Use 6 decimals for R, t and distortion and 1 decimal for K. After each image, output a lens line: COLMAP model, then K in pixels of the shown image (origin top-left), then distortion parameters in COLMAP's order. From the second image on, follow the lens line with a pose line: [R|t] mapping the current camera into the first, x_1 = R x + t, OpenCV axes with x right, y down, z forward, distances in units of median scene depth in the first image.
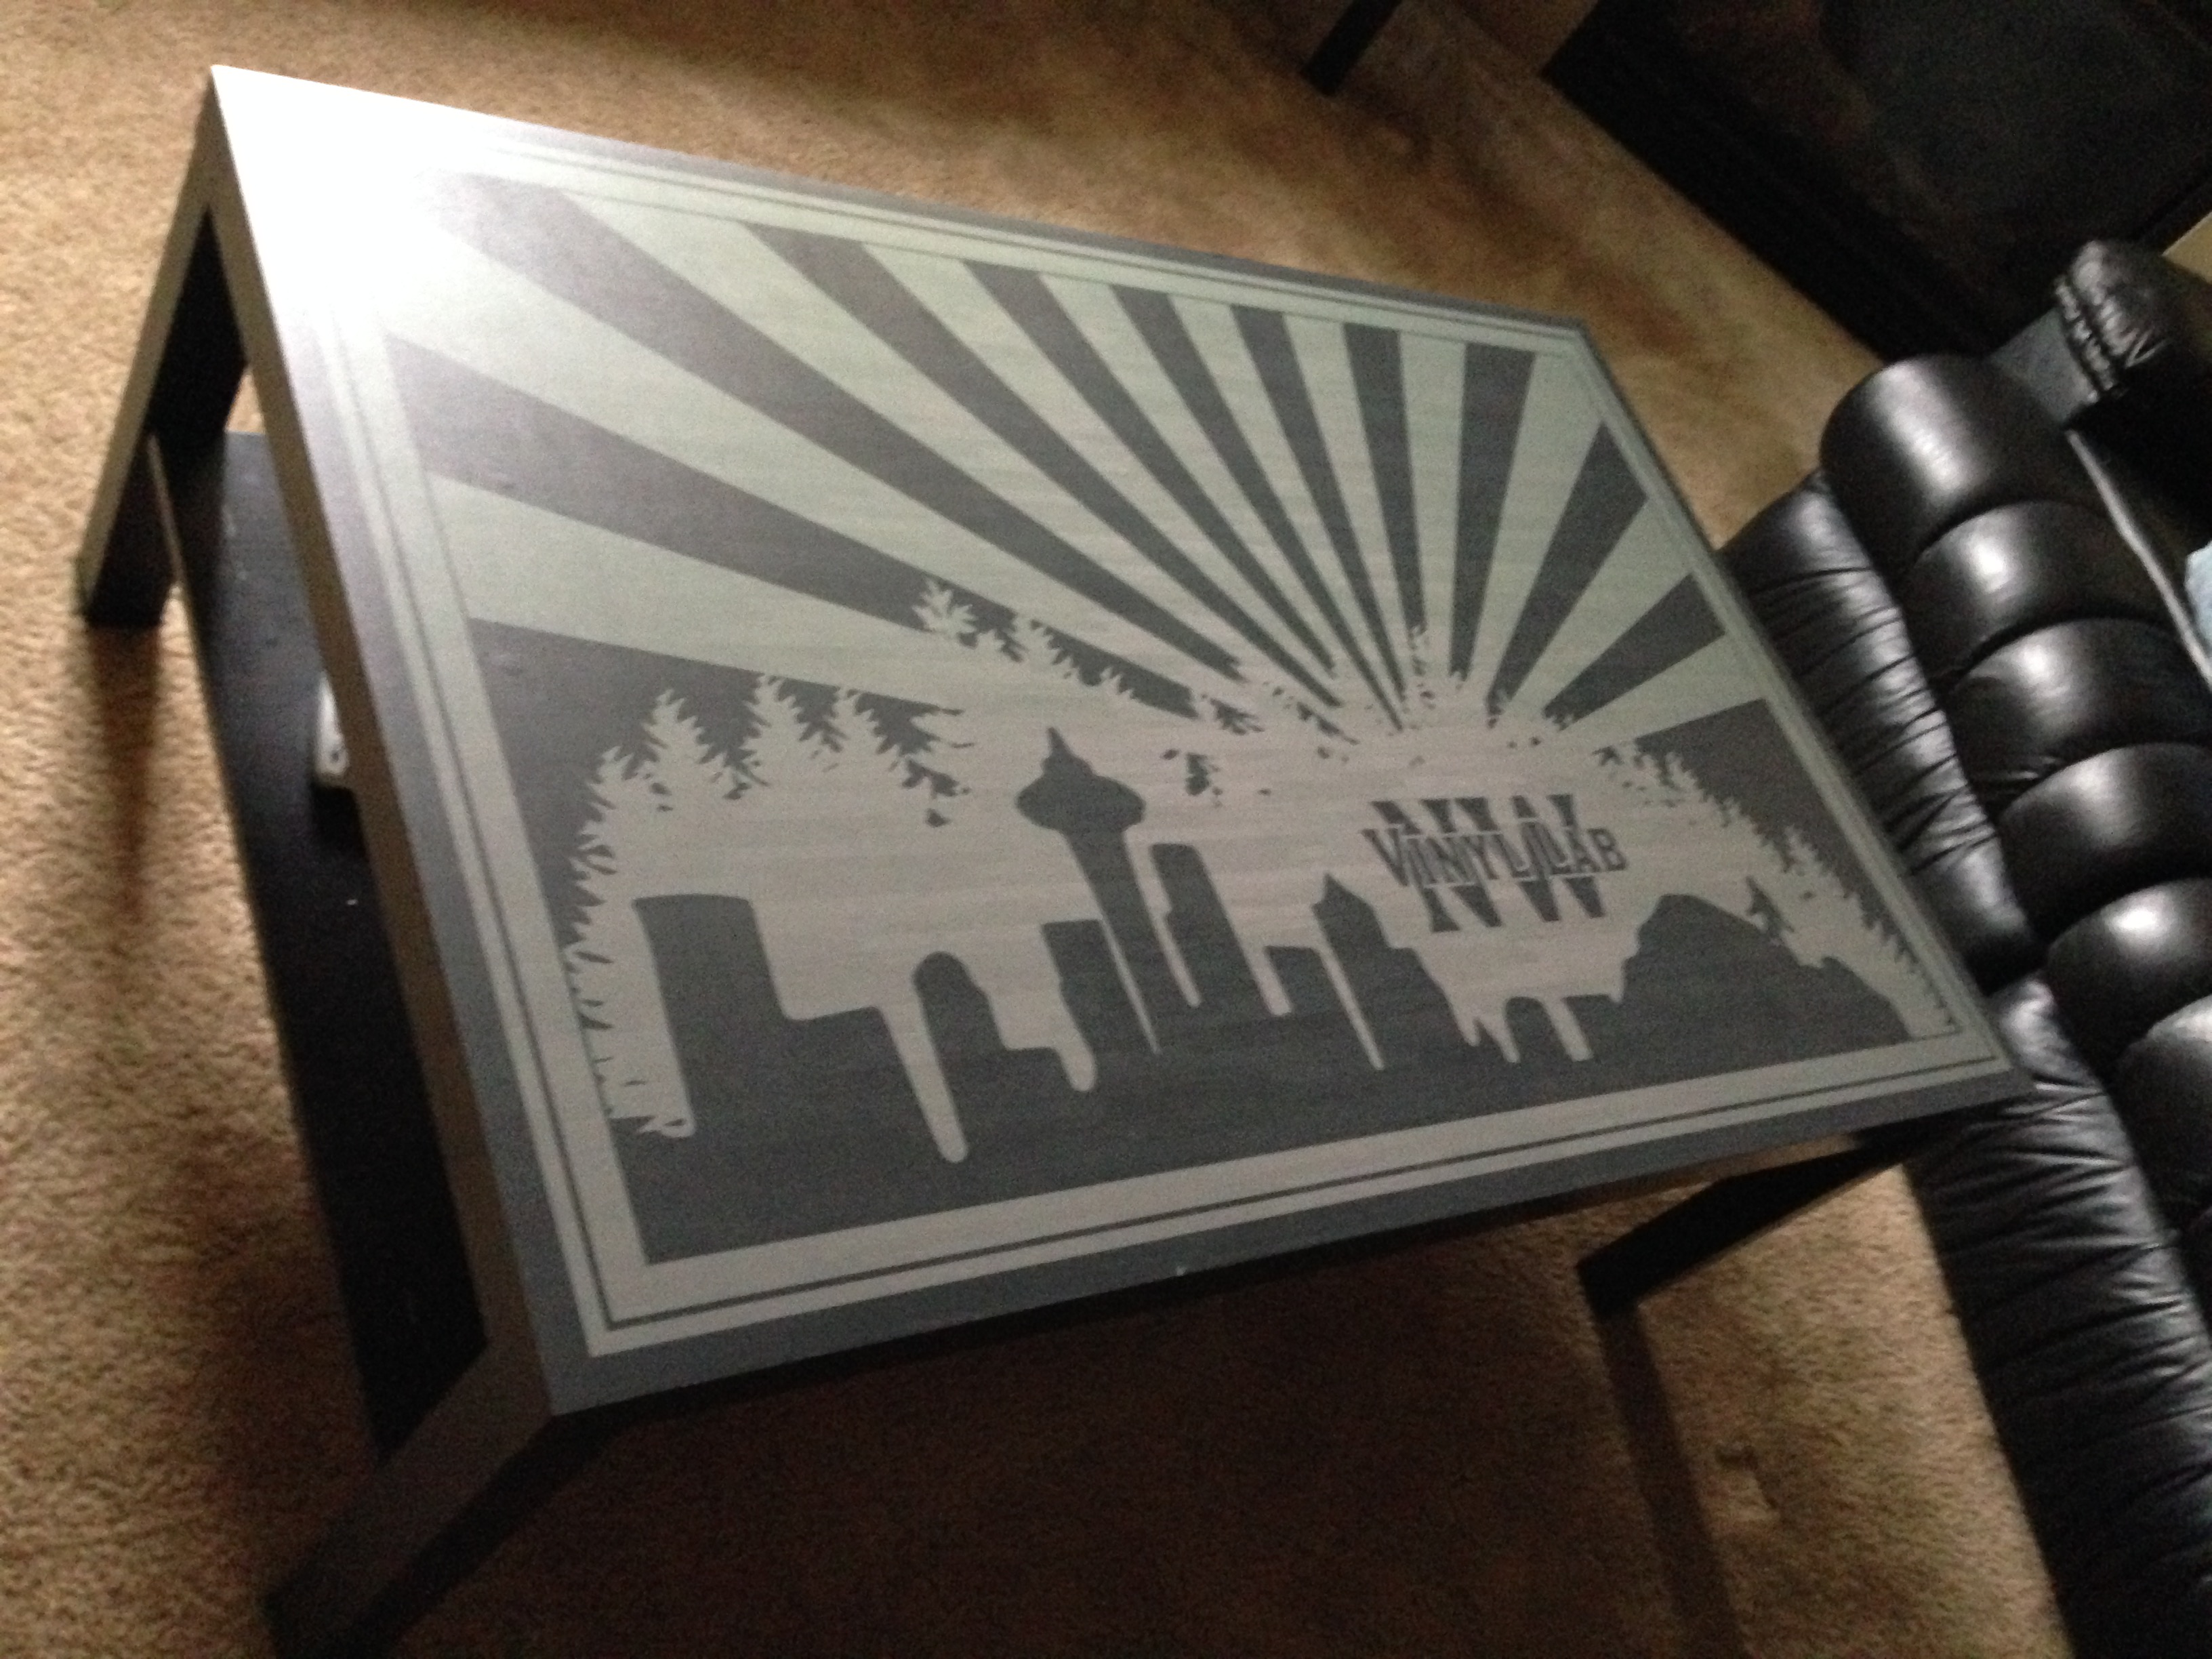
lens RADIAL K [[2074.4, 0, 1106.0], [0, 2074.4, 829.5], [0, 0, 1]] dist [0.000151, 0.007844]
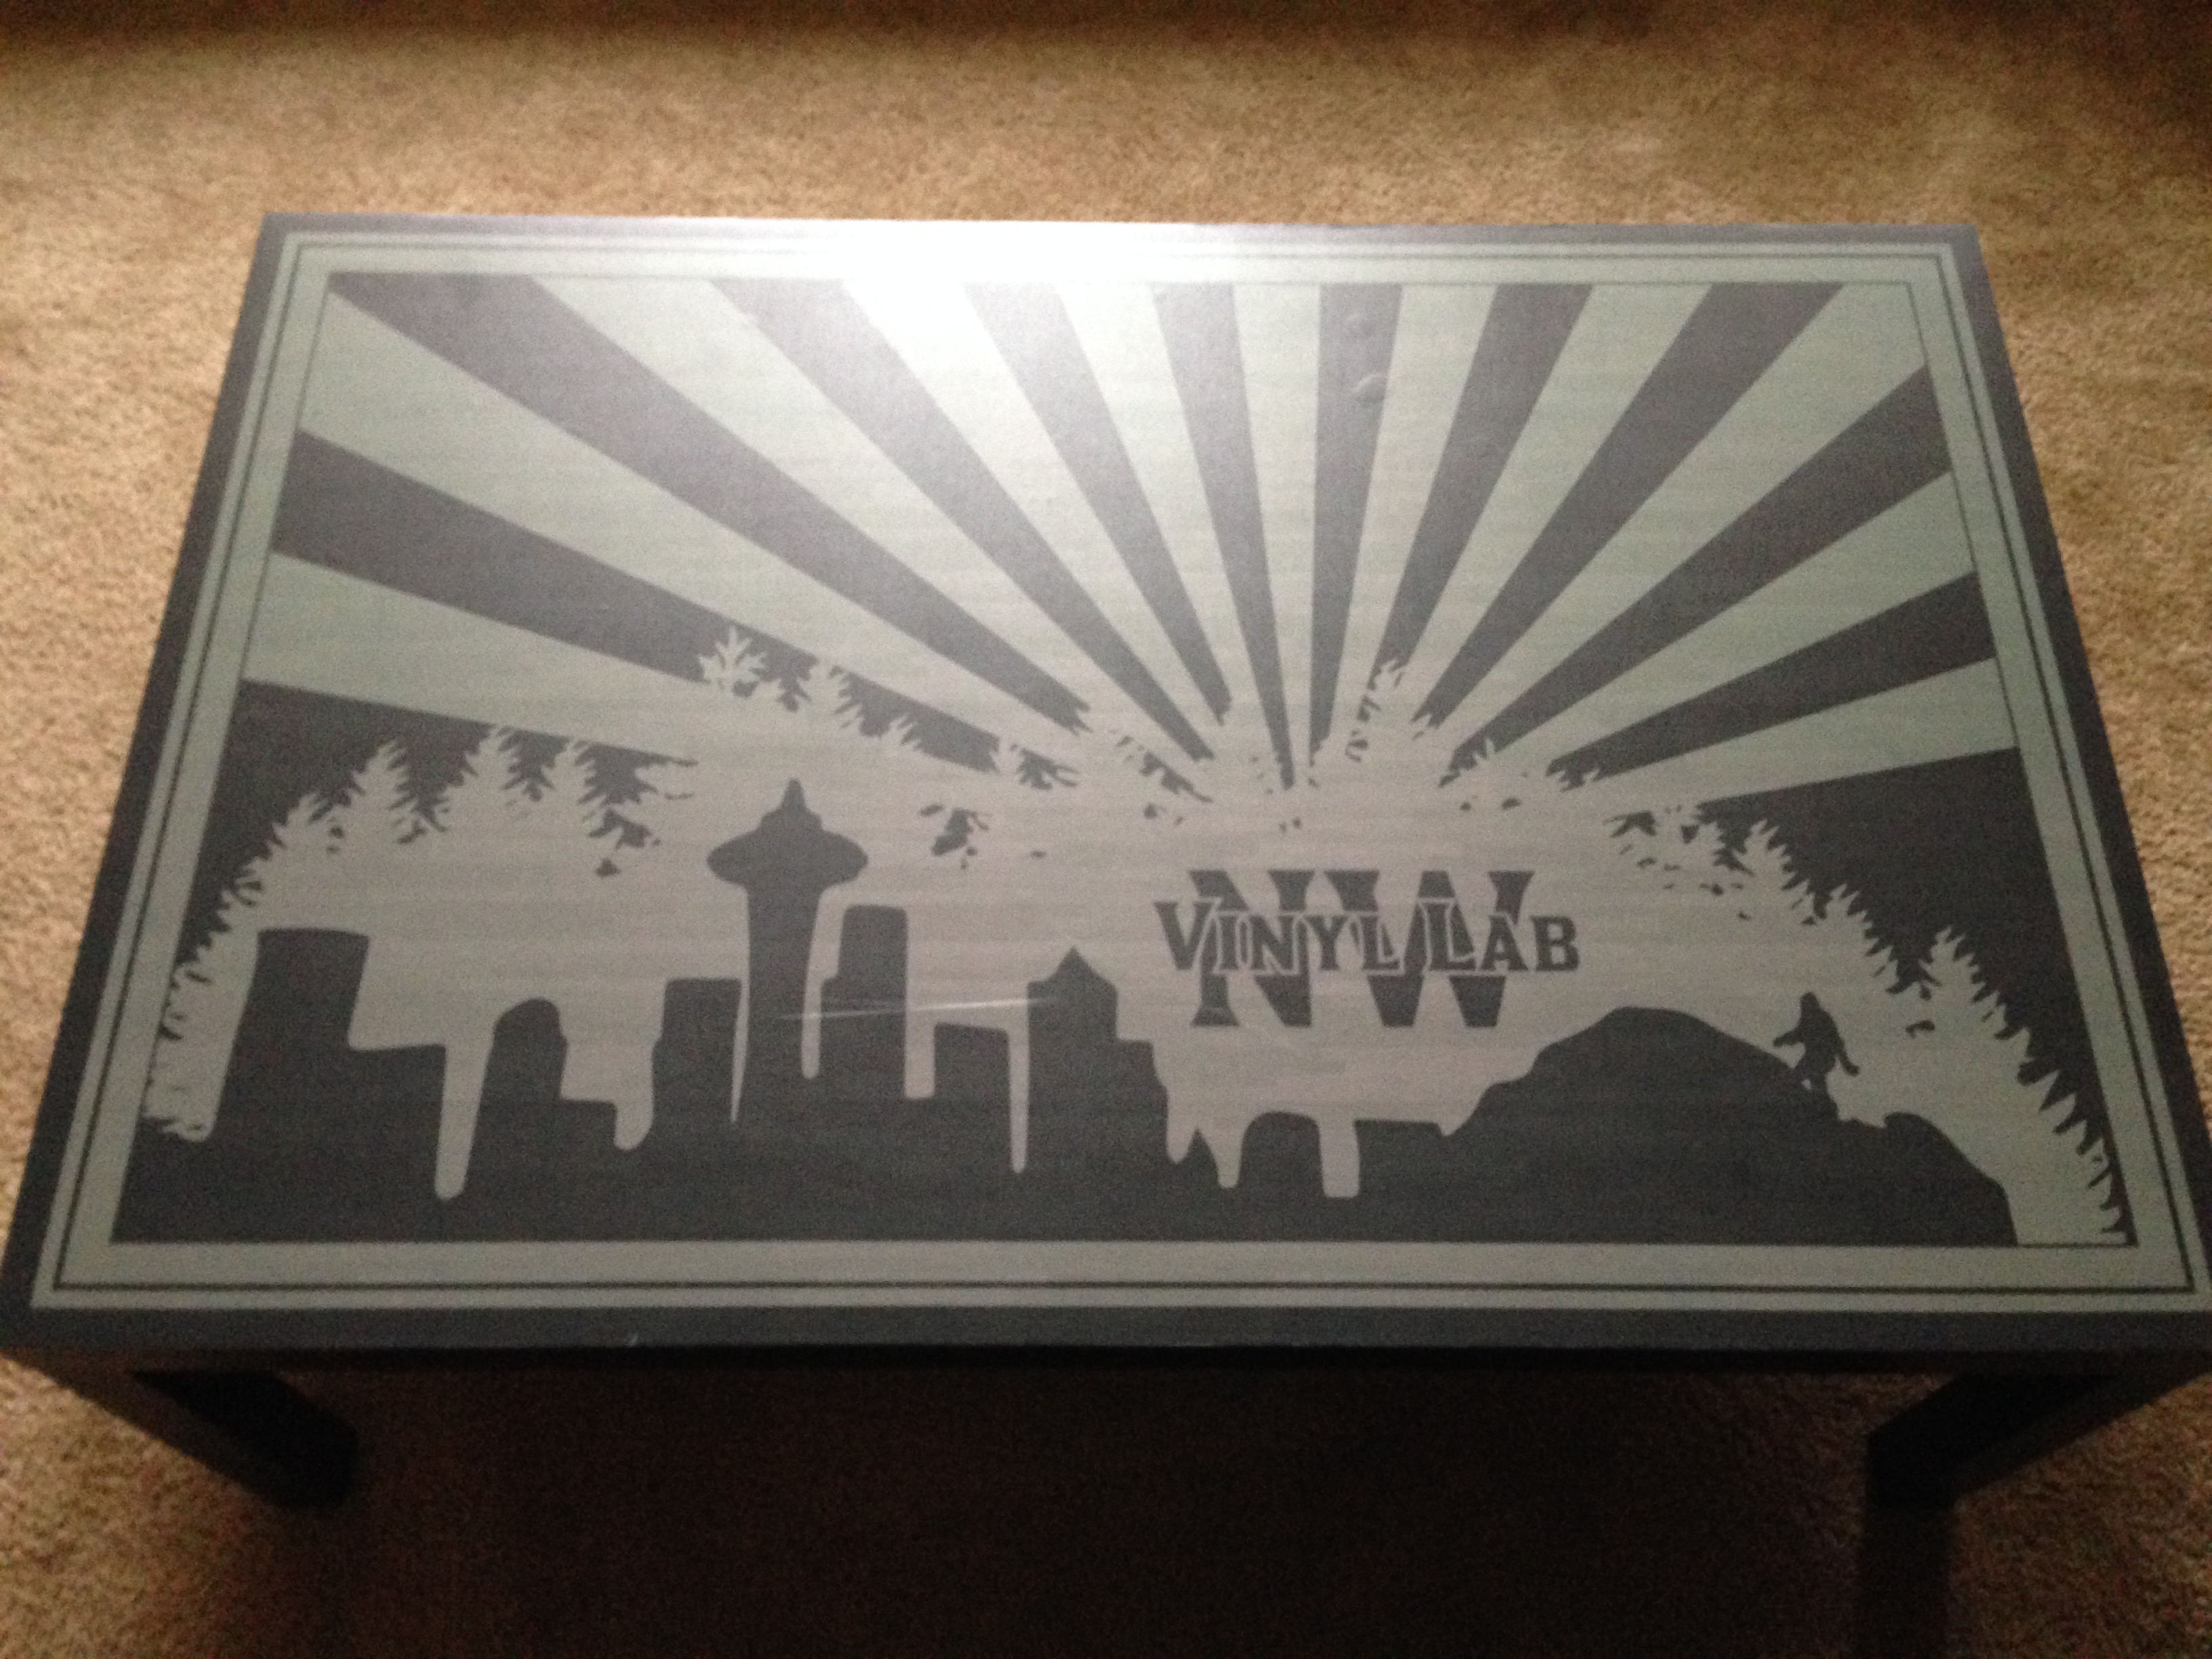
lens RADIAL K [[2172.1, 0, 1106.0], [0, 2172.1, 829.5], [0, 0, 1]] dist [0.057311, -0.150181]
pose [[0.788409, 0.061336, -0.612086, 0.700954], [-0.037800, 0.997967, 0.051315, -0.080896], [0.613989, -0.017320, 0.789125, 0.256517]]
